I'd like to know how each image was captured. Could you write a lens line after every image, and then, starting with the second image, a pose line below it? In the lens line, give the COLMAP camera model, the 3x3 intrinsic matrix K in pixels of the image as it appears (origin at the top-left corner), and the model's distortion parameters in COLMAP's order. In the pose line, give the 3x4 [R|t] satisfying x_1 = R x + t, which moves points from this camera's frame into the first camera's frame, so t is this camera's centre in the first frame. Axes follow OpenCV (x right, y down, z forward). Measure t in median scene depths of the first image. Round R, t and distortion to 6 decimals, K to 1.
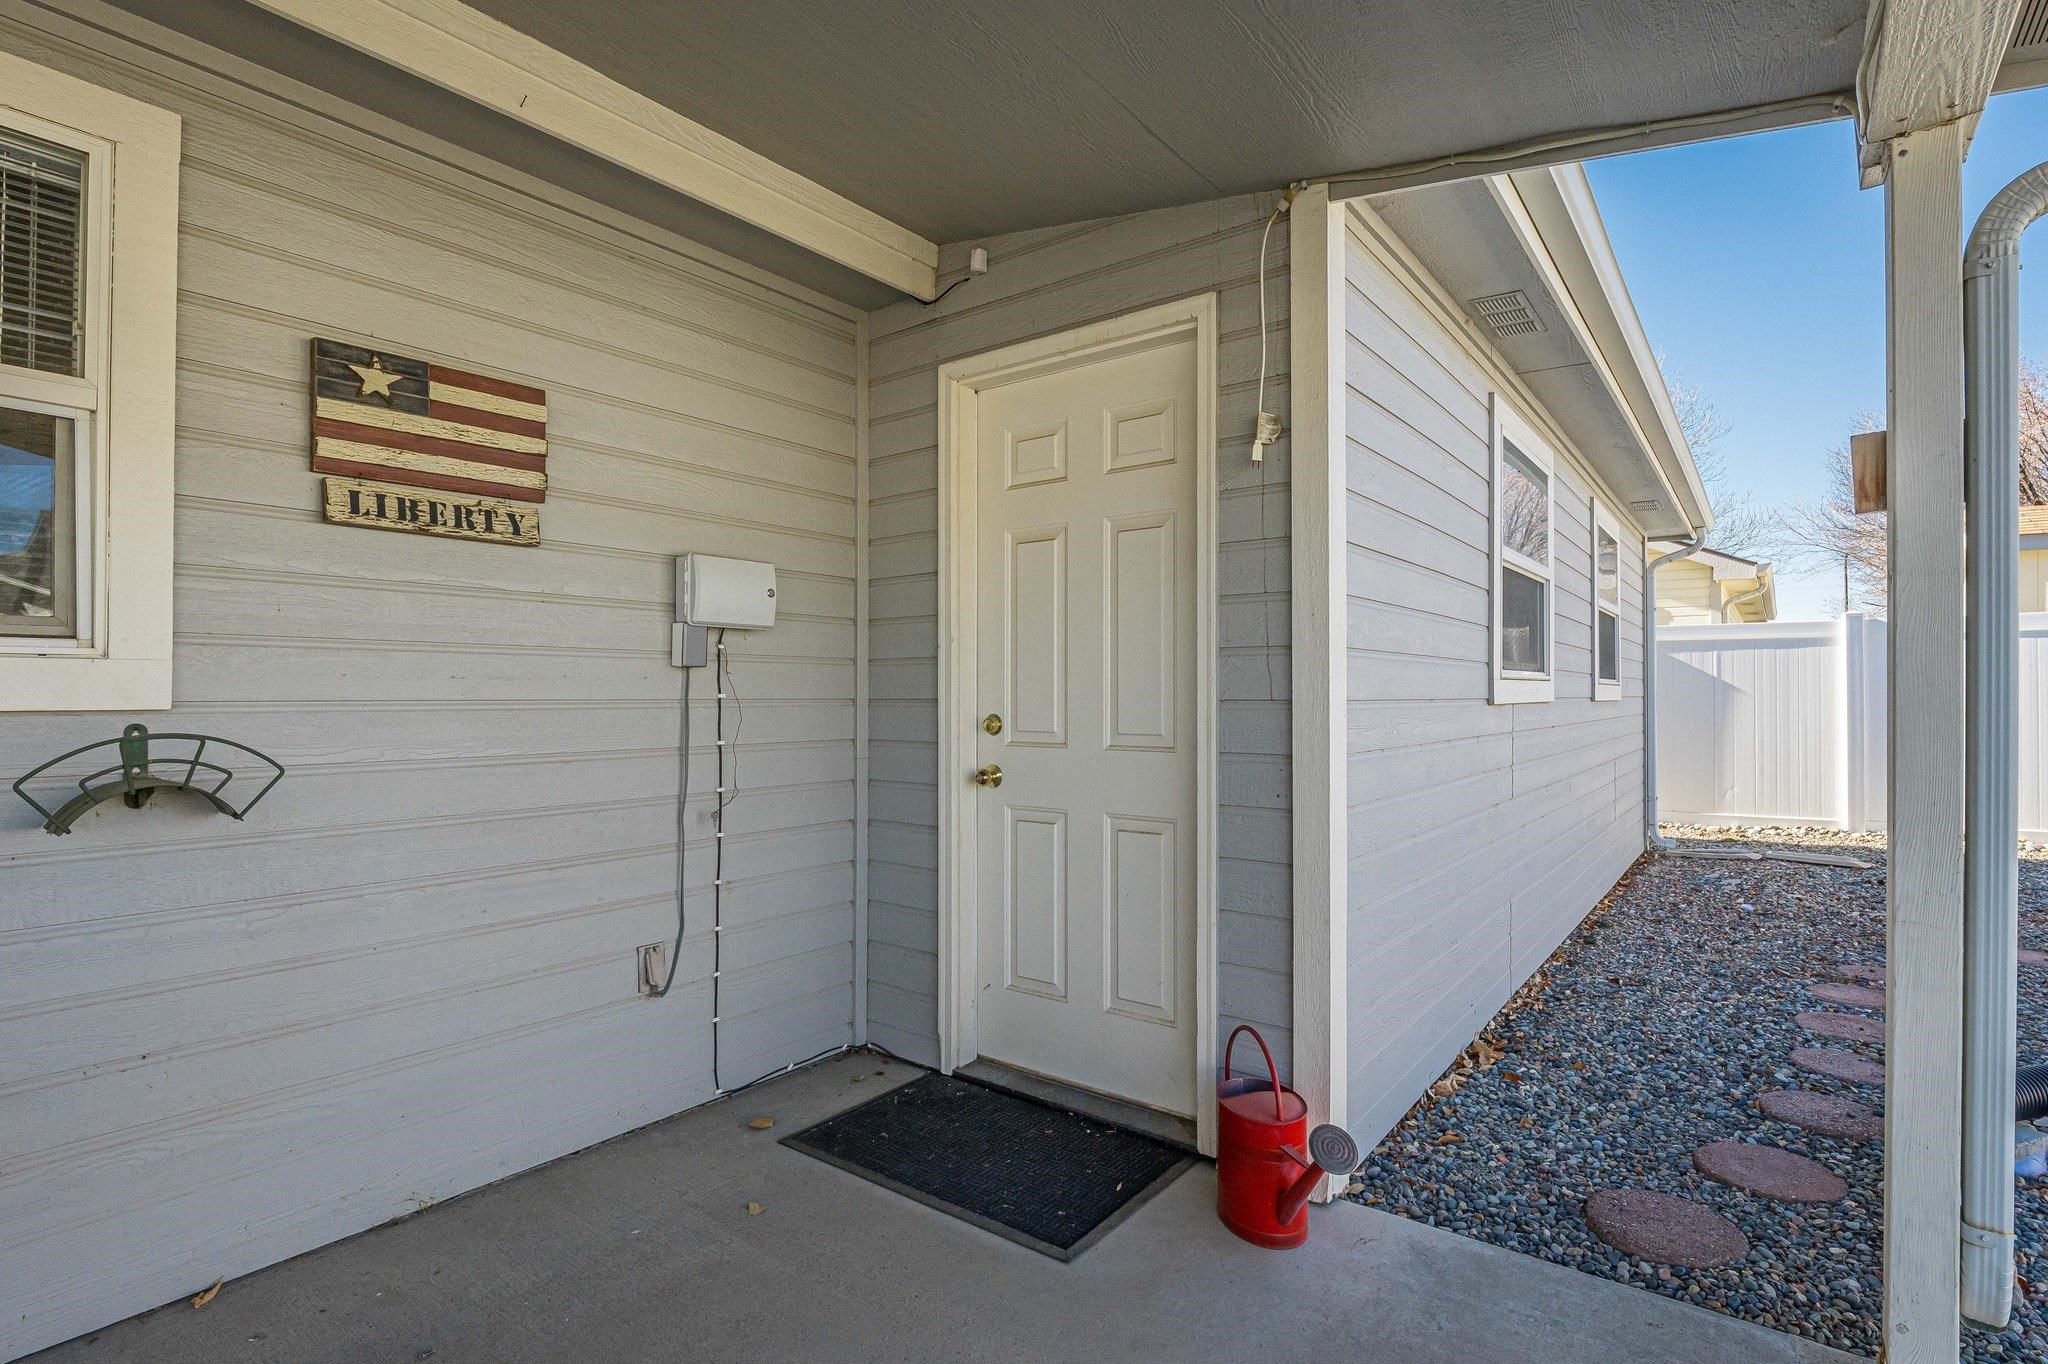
lens RADIAL K [[1000.2, 0, 1024.0], [0, 1000.2, 682.0], [0, 0, 1]] dist [-0.003827, -0.001487]
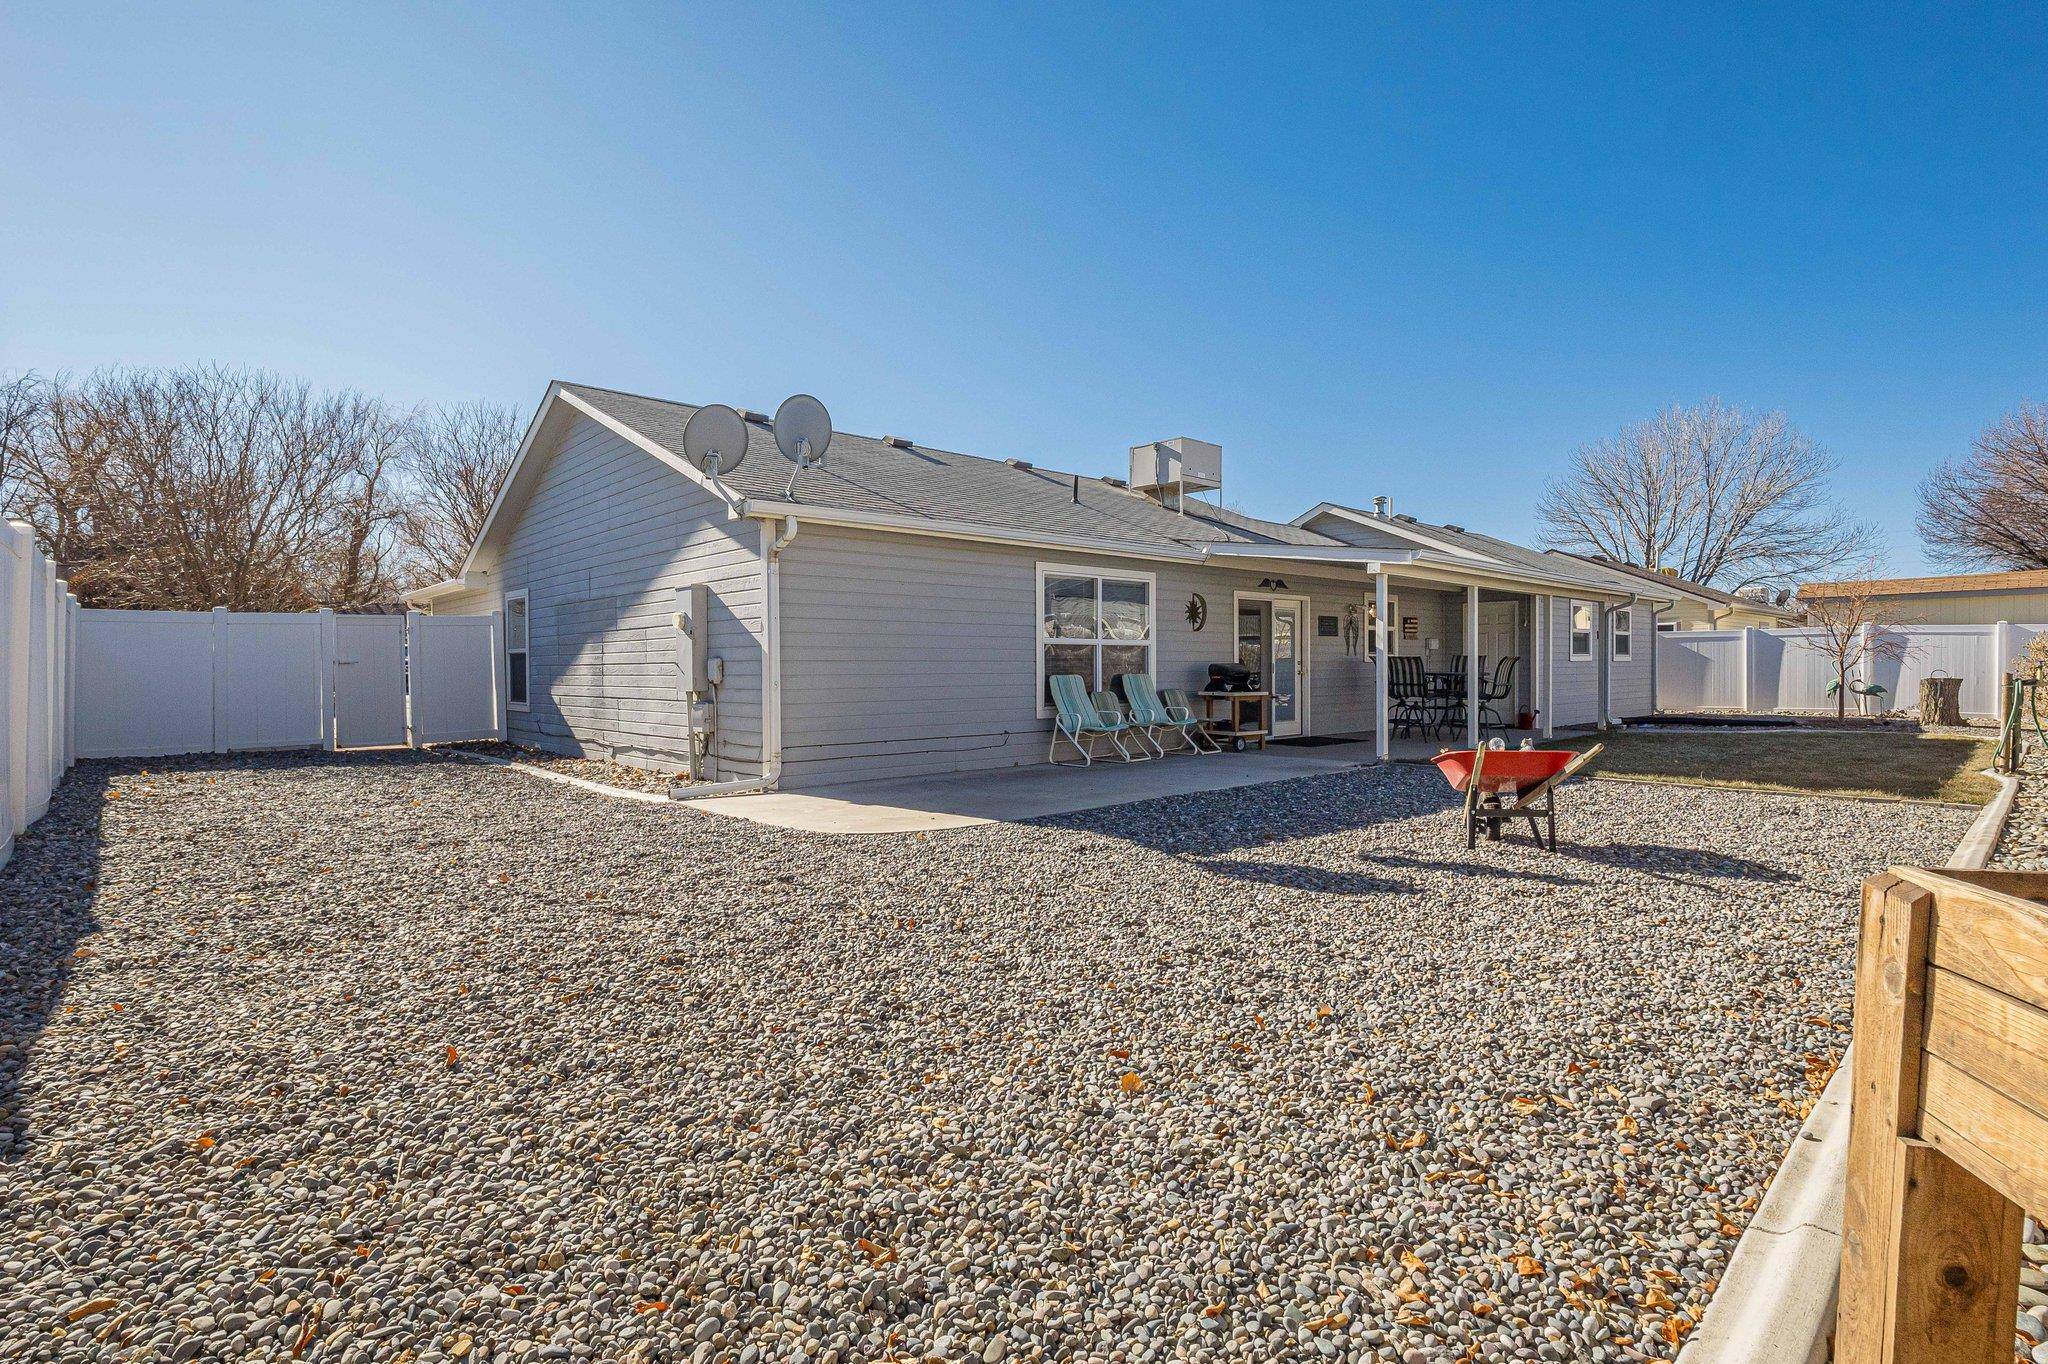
lens RADIAL K [[1000.2, 0, 1024.0], [0, 1000.2, 682.0], [0, 0, 1]] dist [-0.003827, -0.001487]
pose [[0.986140, -0.006050, -0.165805, -2.633615], [0.010280, 0.999643, 0.024663, -0.047815], [0.165597, -0.026026, 0.985850, -8.299495]]
